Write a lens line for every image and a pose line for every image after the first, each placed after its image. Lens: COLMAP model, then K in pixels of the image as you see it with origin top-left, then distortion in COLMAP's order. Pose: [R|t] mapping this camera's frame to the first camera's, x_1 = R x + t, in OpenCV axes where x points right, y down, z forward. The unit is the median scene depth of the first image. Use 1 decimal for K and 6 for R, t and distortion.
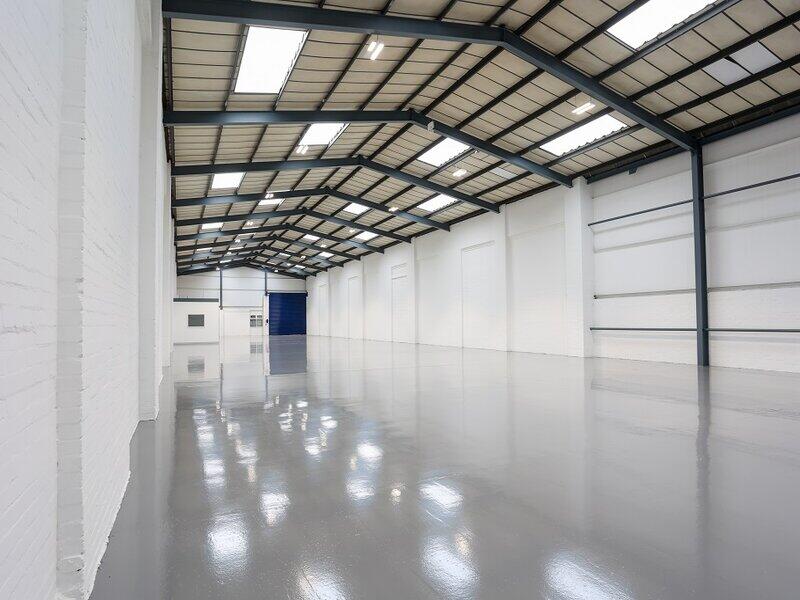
lens RADIAL K [[435.4, 0, 411.2], [0, 435.4, 315.7], [0, 0, 1]] dist [-0.074487, 0.002133]
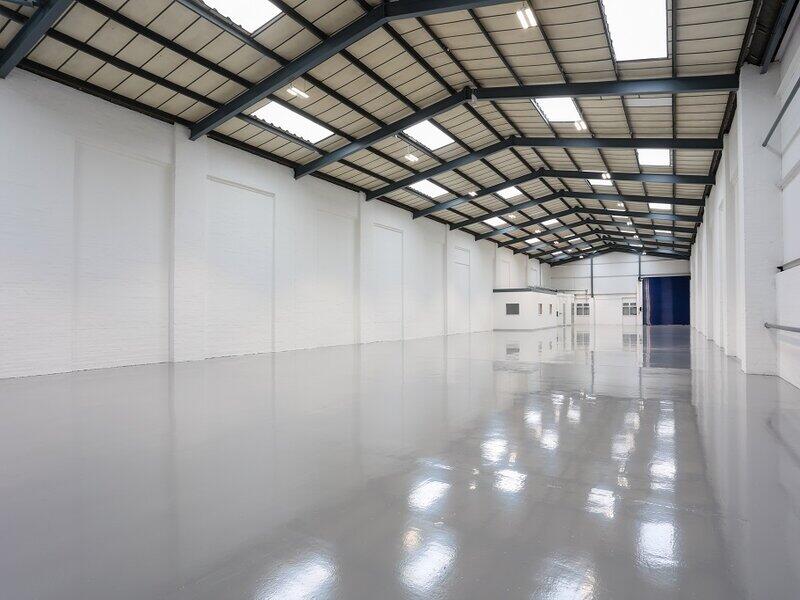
lens RADIAL K [[446.7, 0, 401.3], [0, 446.7, 302.7], [0, 0, 1]] dist [-0.068582, 0.013297]
pose [[0.569263, -0.009486, -0.822101, 0.297873], [0.008244, 0.999949, -0.005830, 0.000007], [0.822114, -0.003459, 0.569312, 0.135974]]
